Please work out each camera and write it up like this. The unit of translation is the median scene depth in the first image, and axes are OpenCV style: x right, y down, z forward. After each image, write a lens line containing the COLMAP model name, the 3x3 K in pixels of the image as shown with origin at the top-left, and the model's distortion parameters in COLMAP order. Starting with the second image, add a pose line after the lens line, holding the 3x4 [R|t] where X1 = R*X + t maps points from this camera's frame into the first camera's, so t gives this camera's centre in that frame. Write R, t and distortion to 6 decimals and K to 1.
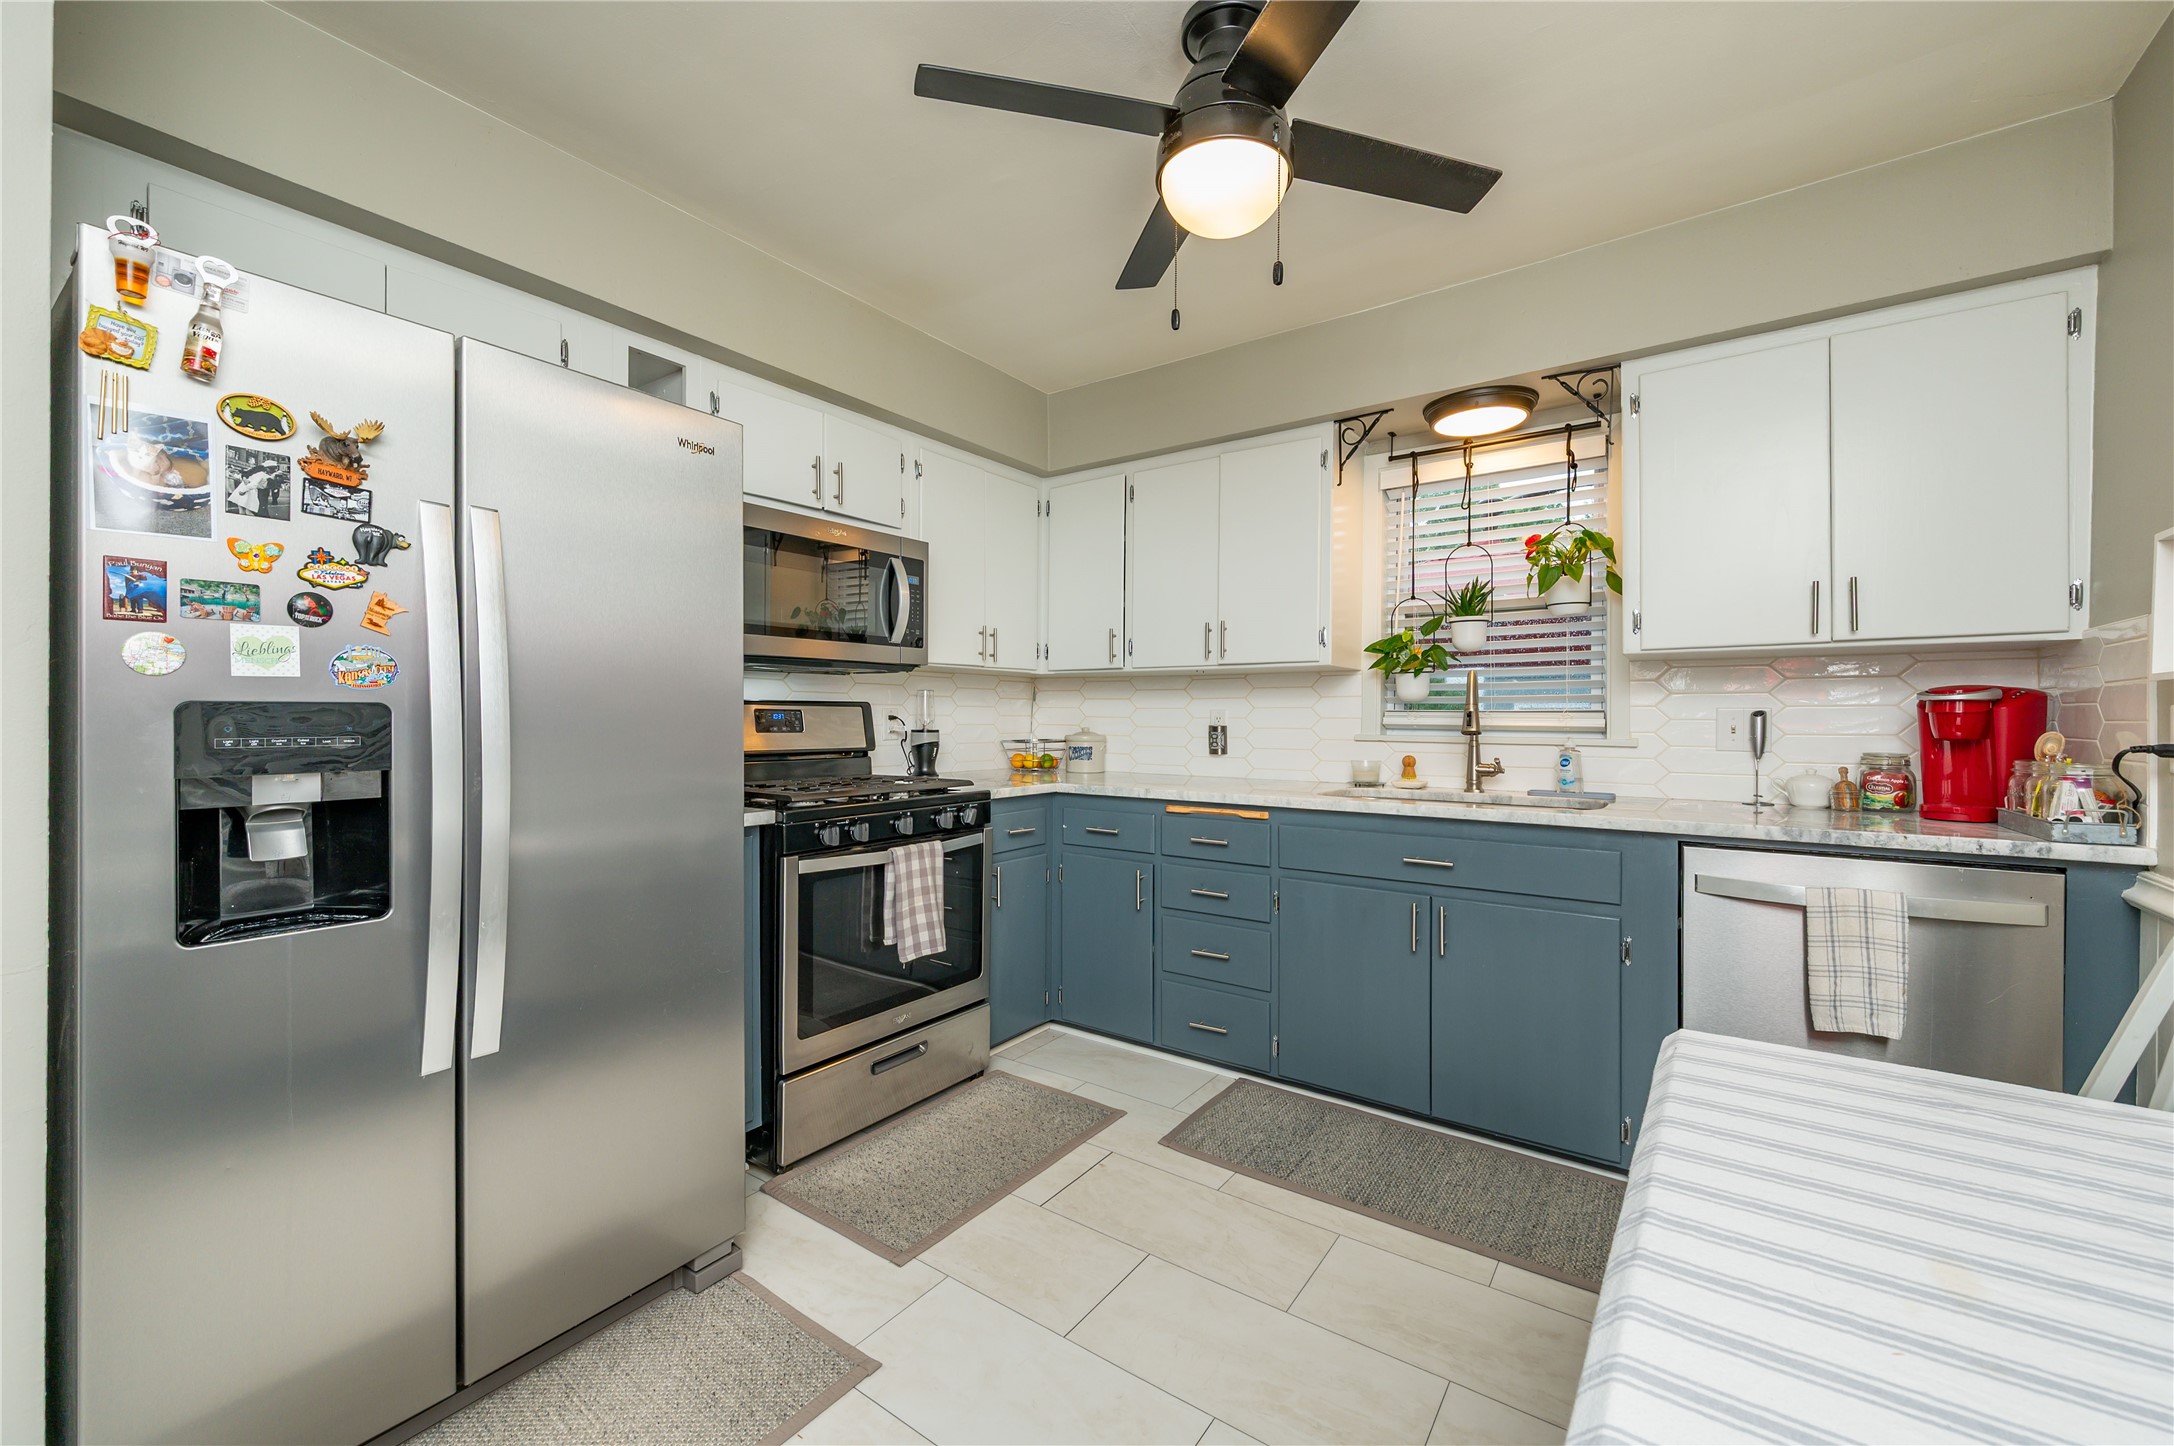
lens RADIAL K [[855.0, 0, 1094.0], [0, 855.0, 720.2], [0, 0, 1]] dist [0.000298, -0.000041]
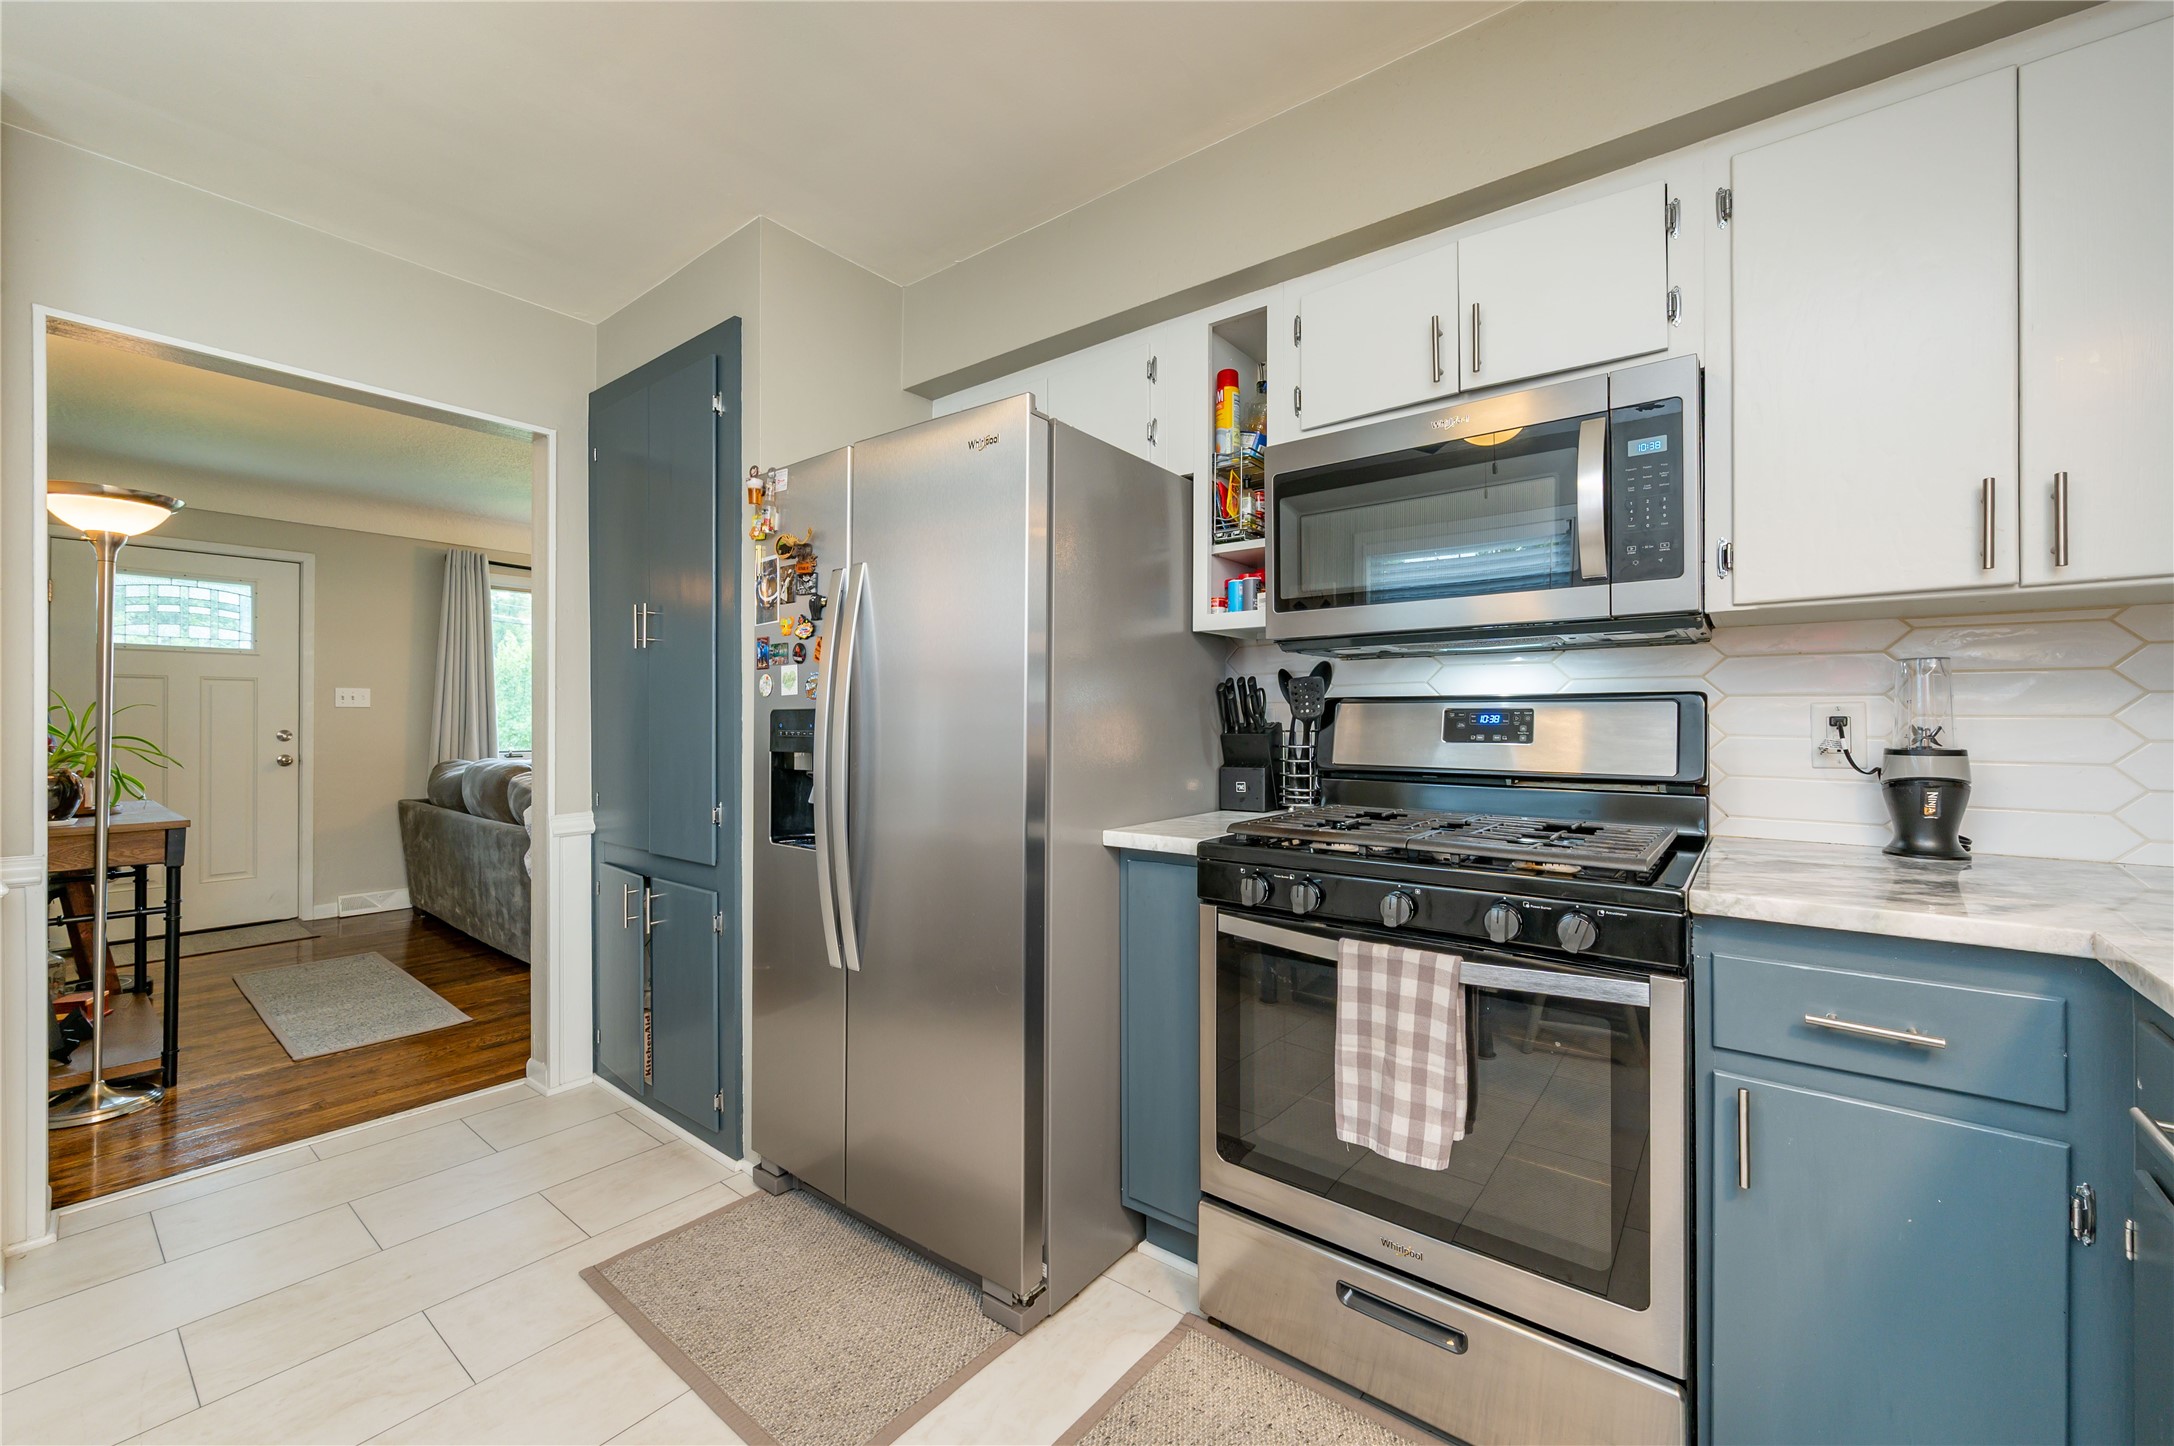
lens RADIAL K [[855.0, 0, 1091.7], [0, 855.0, 713.1], [0, 0, 1]] dist [0.000298, -0.000041]
pose [[-0.050395, -0.012694, -0.998649, 0.391642], [-0.007423, 0.999896, -0.012335, 0.001863], [0.998702, 0.006792, -0.050484, 0.910308]]
